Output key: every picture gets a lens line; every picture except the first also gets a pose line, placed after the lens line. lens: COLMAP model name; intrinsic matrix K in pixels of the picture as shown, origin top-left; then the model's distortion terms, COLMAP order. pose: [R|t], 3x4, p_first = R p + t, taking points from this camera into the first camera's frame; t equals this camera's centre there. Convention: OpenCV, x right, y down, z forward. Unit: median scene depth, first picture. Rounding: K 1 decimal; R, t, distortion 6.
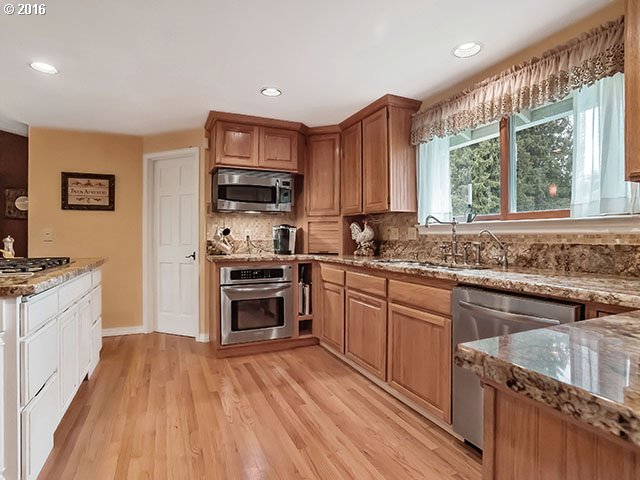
lens RADIAL K [[340.5, 0, 306.9], [0, 340.5, 228.5], [0, 0, 1]] dist [-0.037905, 0.002382]
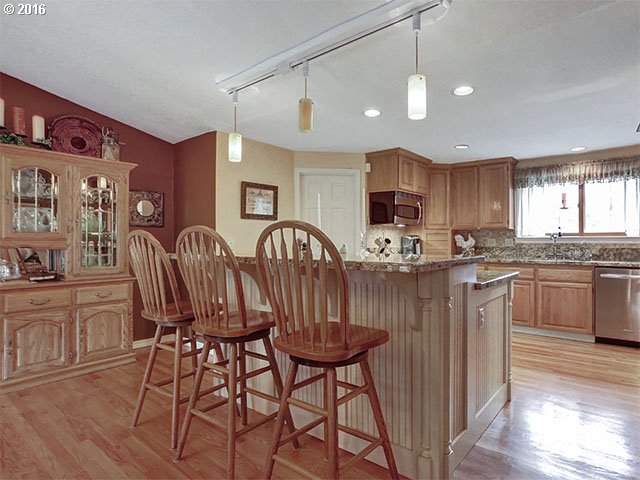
lens RADIAL K [[375.8, 0, 351.6], [0, 375.8, 239.9], [0, 0, 1]] dist [-0.009062, 0.005129]
pose [[0.868312, 0.001640, 0.496016, -1.054495], [-0.009610, 0.999862, 0.013519, -0.012097], [-0.495925, -0.016505, 0.868208, -0.147498]]
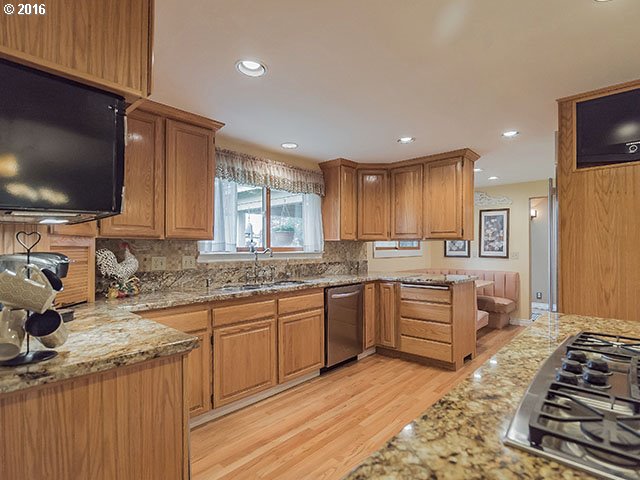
lens RADIAL K [[337.0, 0, 331.3], [0, 337.0, 243.1], [0, 0, 1]] dist [-0.002606, 0.004291]
pose [[-0.428804, 0.015124, 0.903271, -0.641506], [-0.013187, 0.999649, -0.022998, -0.020545], [-0.903301, -0.021773, -0.428454, 0.907353]]
